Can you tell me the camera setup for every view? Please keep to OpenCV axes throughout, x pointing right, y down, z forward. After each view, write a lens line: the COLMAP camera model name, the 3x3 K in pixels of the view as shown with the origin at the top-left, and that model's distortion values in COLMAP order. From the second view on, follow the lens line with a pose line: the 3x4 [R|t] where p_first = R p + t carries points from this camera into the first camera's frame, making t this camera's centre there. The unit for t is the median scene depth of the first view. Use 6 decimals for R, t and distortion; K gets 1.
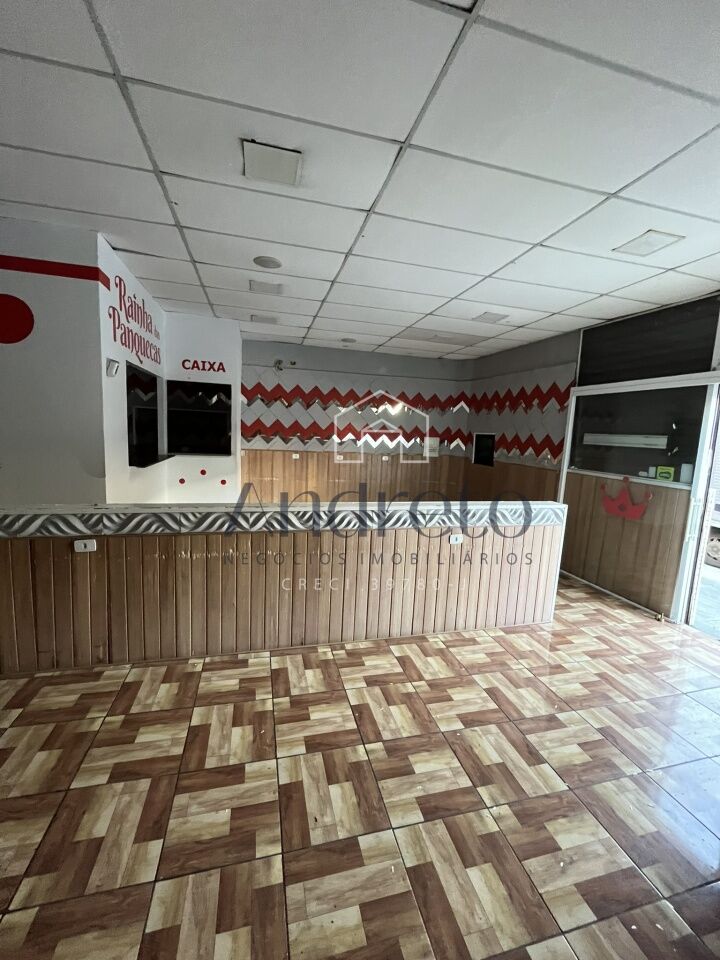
lens RADIAL K [[388.4, 0, 358.1], [0, 388.4, 477.9], [0, 0, 1]] dist [-0.005038, 0.000371]
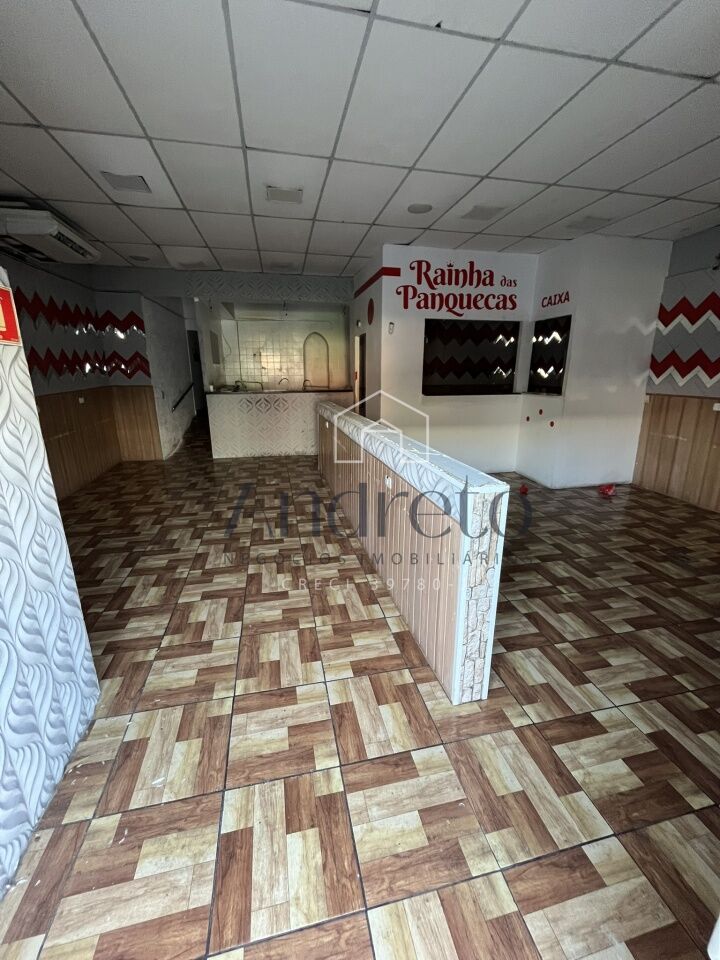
lens RADIAL K [[388.4, 0, 359.5], [0, 388.4, 477.7], [0, 0, 1]] dist [-0.005038, 0.000371]
pose [[-0.032919, 0.221584, -0.974585, 0.958698], [-0.123313, 0.966763, 0.223971, -0.025996], [0.991822, 0.127552, -0.004501, 0.850271]]
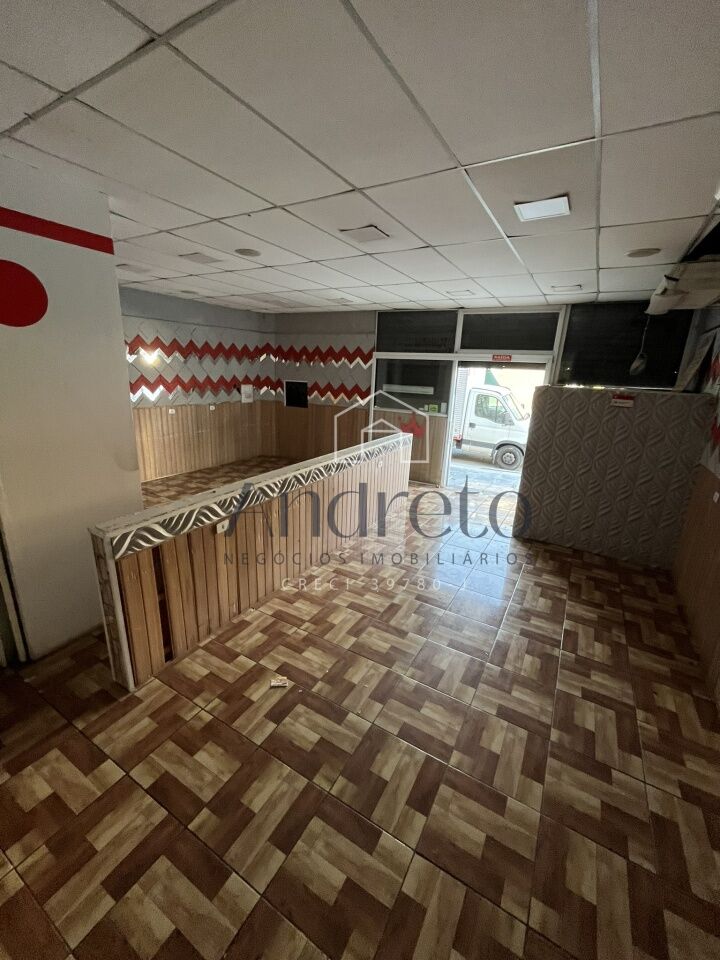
lens RADIAL K [[388.4, 0, 358.0], [0, 388.4, 477.5], [0, 0, 1]] dist [-0.005038, 0.000371]
pose [[0.706919, -0.209059, 0.675692, -0.819069], [0.078309, 0.972580, 0.218988, -0.134022], [-0.702946, -0.101894, 0.703907, -0.064394]]
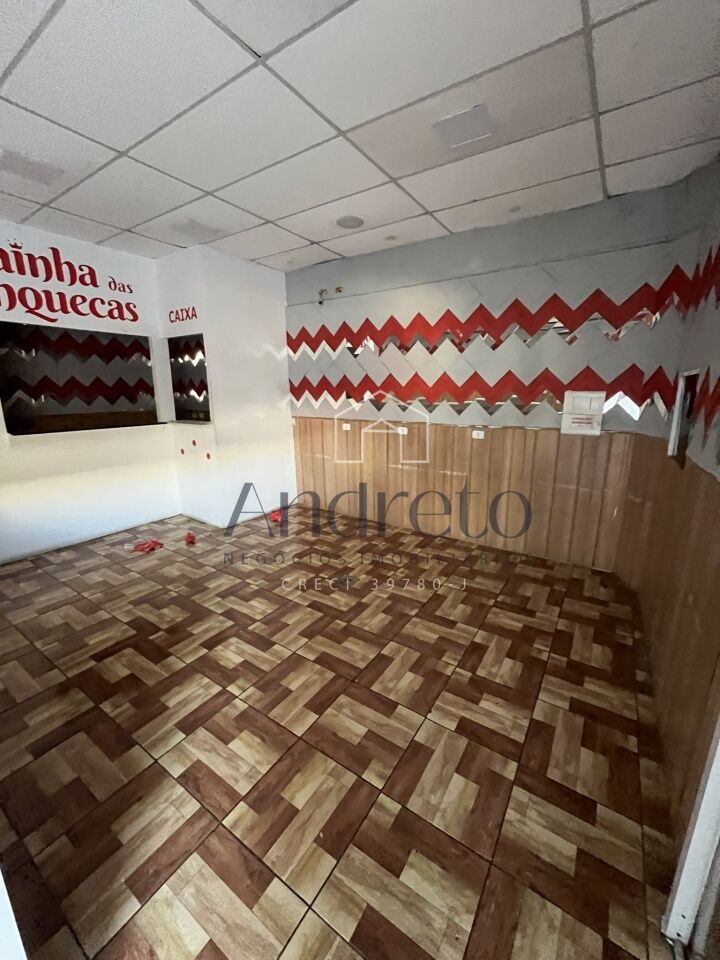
lens RADIAL K [[388.4, 0, 360.9], [0, 388.4, 478.3], [0, 0, 1]] dist [-0.005038, 0.000371]
pose [[0.673028, 0.117707, -0.730191, 0.744868], [-0.057114, 0.992578, 0.107361, -0.077303], [0.737409, -0.030553, 0.674755, 1.043247]]
